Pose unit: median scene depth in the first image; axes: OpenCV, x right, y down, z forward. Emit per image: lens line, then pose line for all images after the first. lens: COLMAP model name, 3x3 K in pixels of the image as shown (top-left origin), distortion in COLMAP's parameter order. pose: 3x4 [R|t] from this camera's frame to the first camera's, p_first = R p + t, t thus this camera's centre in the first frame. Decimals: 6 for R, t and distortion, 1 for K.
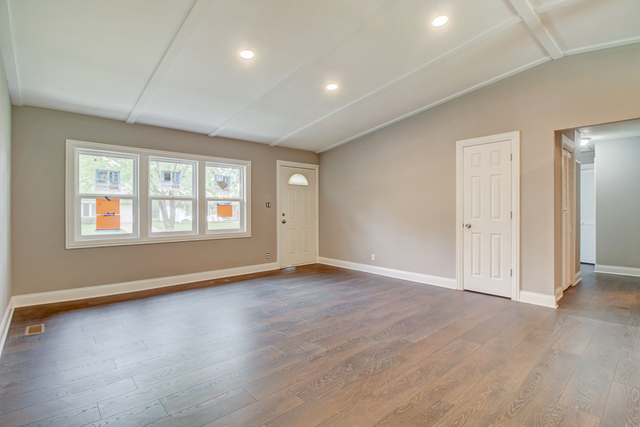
lens RADIAL K [[307.8, 0, 321.3], [0, 307.8, 211.8], [0, 0, 1]] dist [0.002391, 0.000109]
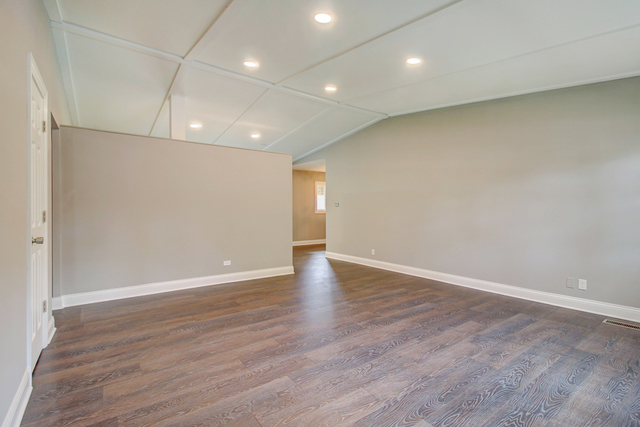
lens RADIAL K [[295.5, 0, 322.8], [0, 295.5, 215.0], [0, 0, 1]] dist [0.013937, -0.000326]
pose [[-0.995635, -0.000867, 0.093324, -0.016430], [0.000575, 0.999881, 0.015433, -0.000385], [-0.093326, 0.015419, -0.995516, 1.416645]]
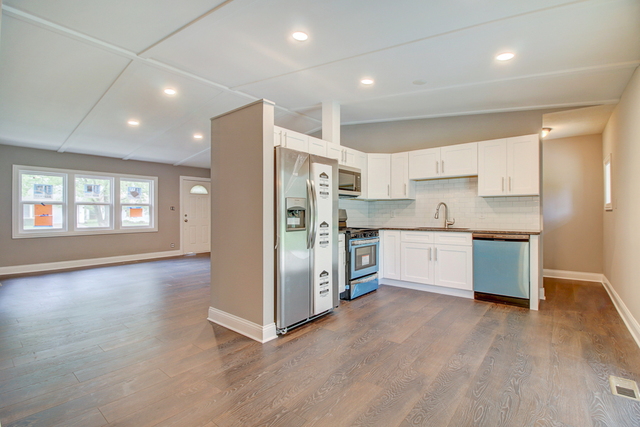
lens RADIAL K [[297.2, 0, 320.0], [0, 297.2, 213.5], [0, 0, 1]] dist [-0.006258, -0.000834]
pose [[0.987764, -0.000080, 0.155955, 0.370851], [0.000098, 1.000000, -0.000111, 0.001023], [-0.155955, 0.000125, 0.987764, -0.566619]]
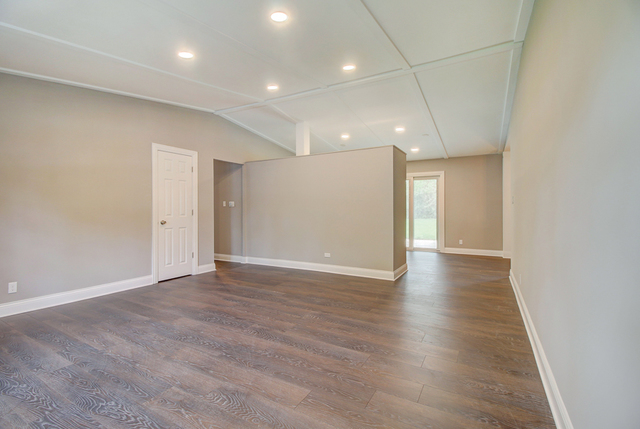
lens RADIAL K [[292.7, 0, 320.0], [0, 292.7, 214.5], [0, 0, 1]] dist [-0.004054, -0.001018]
pose [[-0.322978, -0.014170, 0.946300, -0.702150], [0.006531, 0.999831, 0.017200, 0.001968], [-0.946384, 0.011736, -0.322831, 0.802524]]
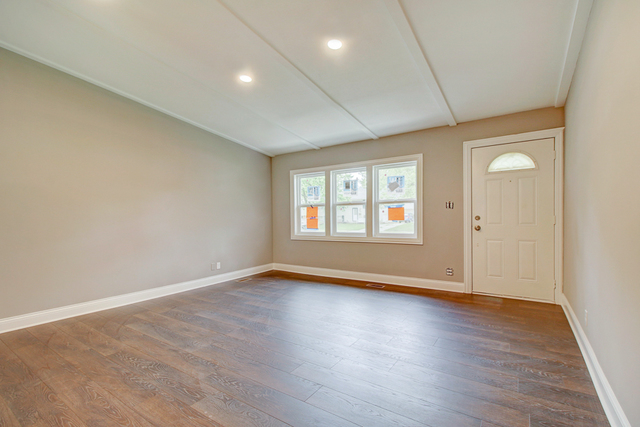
lens RADIAL K [[297.2, 0, 320.0], [0, 297.2, 213.5], [0, 0, 1]] dist [-0.006258, -0.000834]
pose [[0.241946, -0.012068, -0.970215, 0.627004], [0.012296, 0.999880, -0.009371, 0.002601], [0.970212, -0.009662, 0.242065, 0.689581]]
